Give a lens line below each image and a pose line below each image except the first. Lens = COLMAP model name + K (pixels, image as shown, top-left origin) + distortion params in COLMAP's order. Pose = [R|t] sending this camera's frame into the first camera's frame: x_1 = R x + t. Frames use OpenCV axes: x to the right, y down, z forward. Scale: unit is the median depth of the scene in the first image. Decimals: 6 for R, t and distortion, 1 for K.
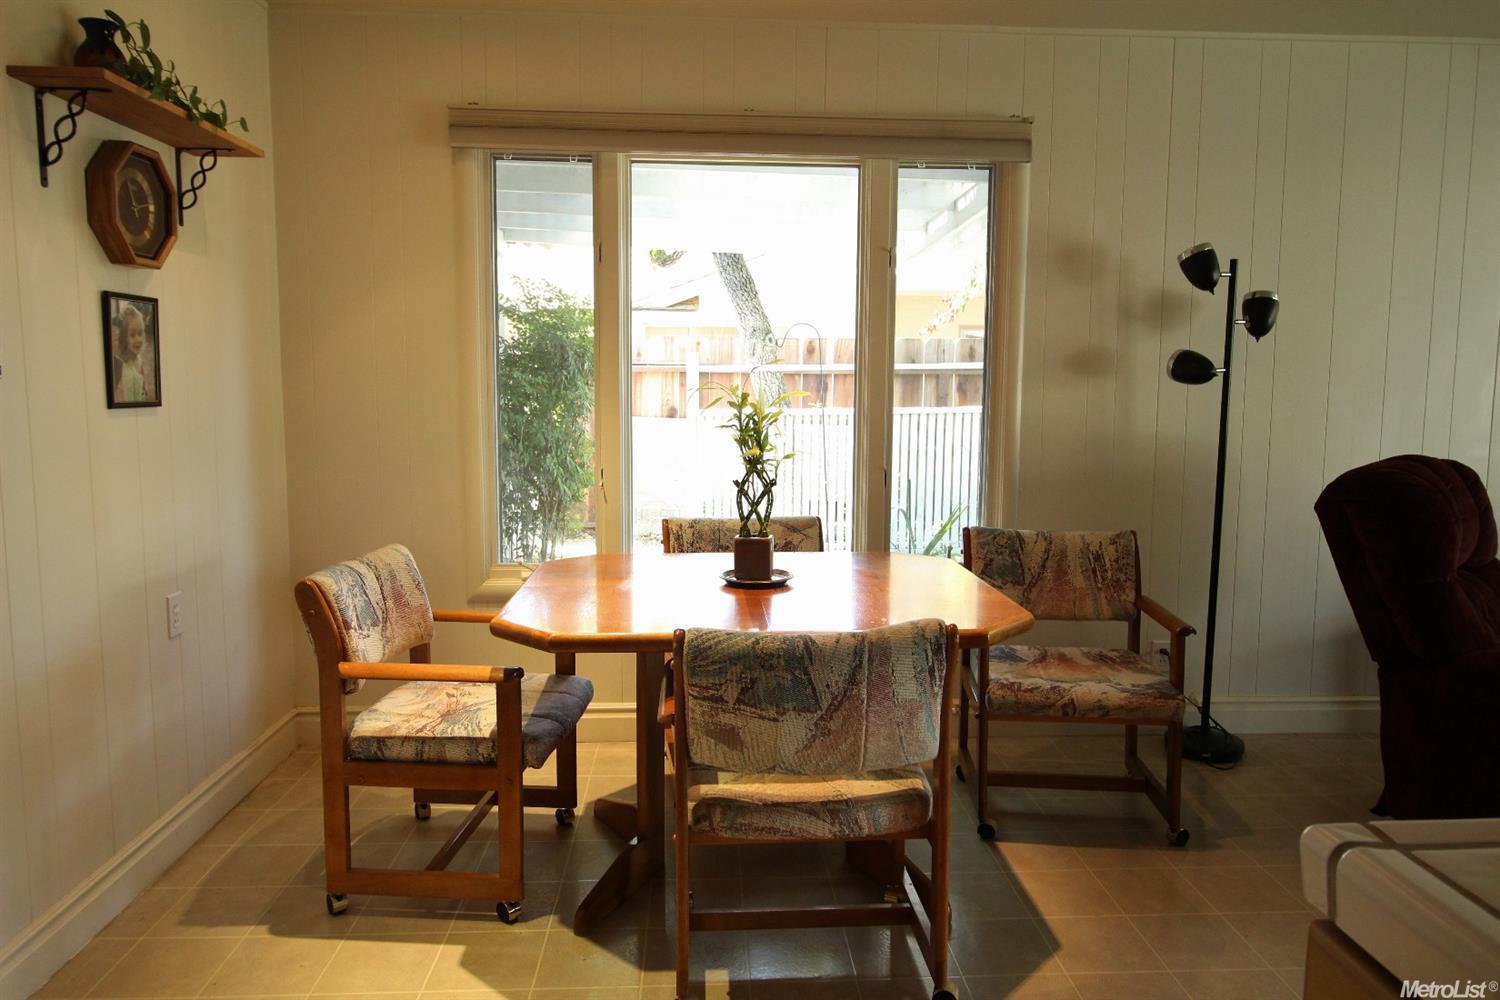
lens RADIAL K [[1023.0, 0, 748.2], [0, 1023.0, 496.5], [0, 0, 1]] dist [0.012686, 0.002919]
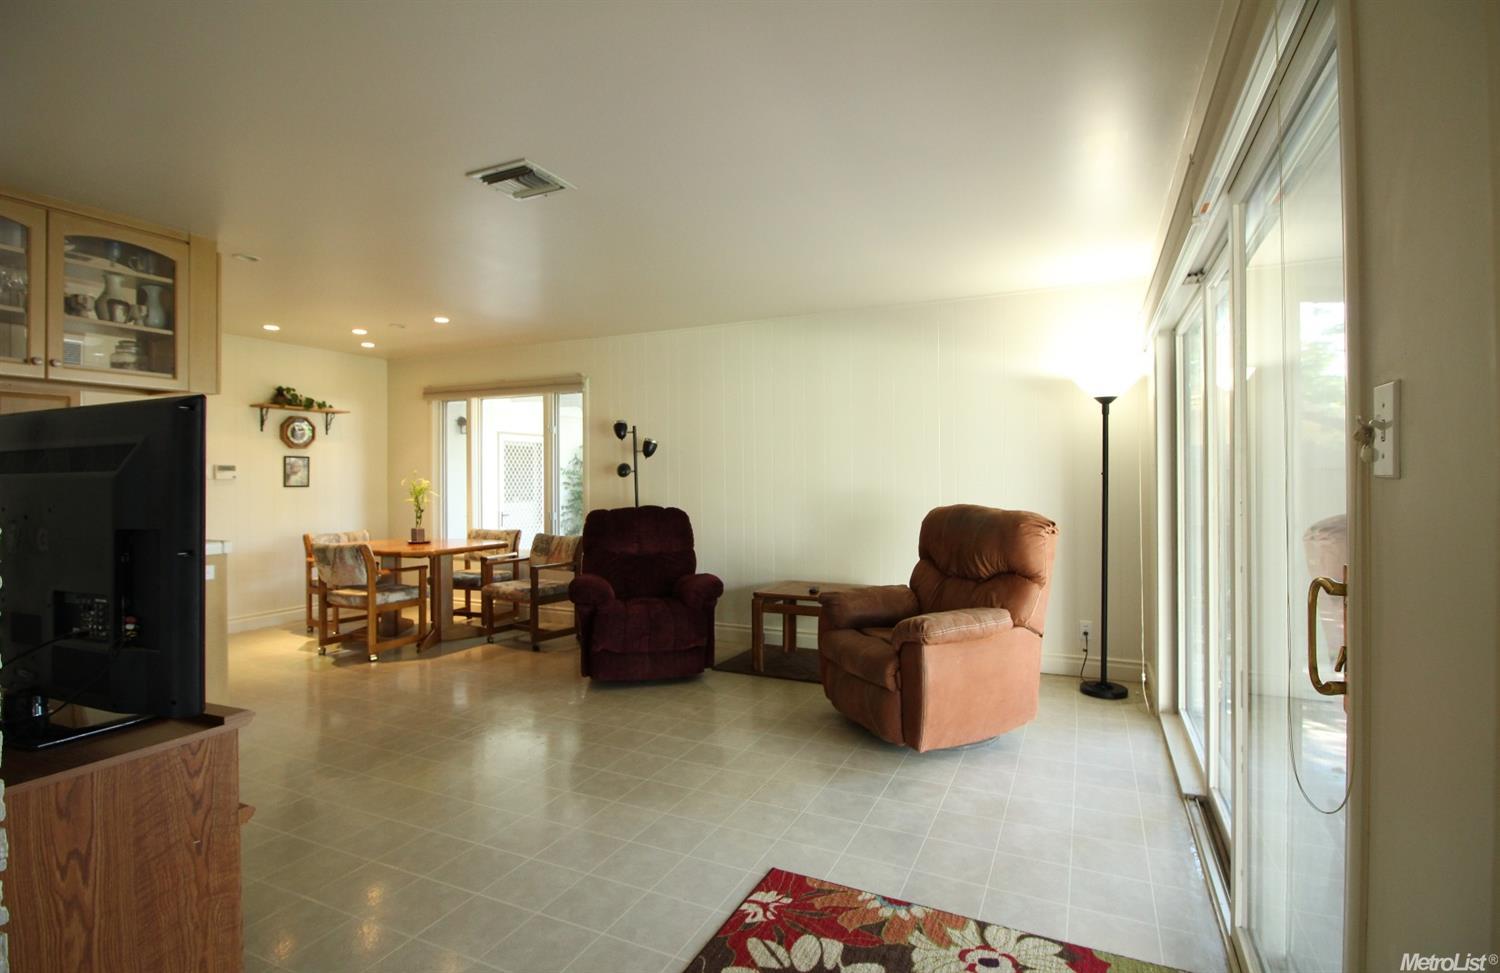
lens RADIAL K [[713.7, 0, 750.3], [0, 713.7, 482.4], [0, 0, 1]] dist [-0.001009, -0.000114]
pose [[0.882416, -0.008684, -0.470389, 1.511463], [-0.042805, 0.994201, -0.098654, 0.056761], [0.468518, 0.107189, 0.876927, -0.338598]]
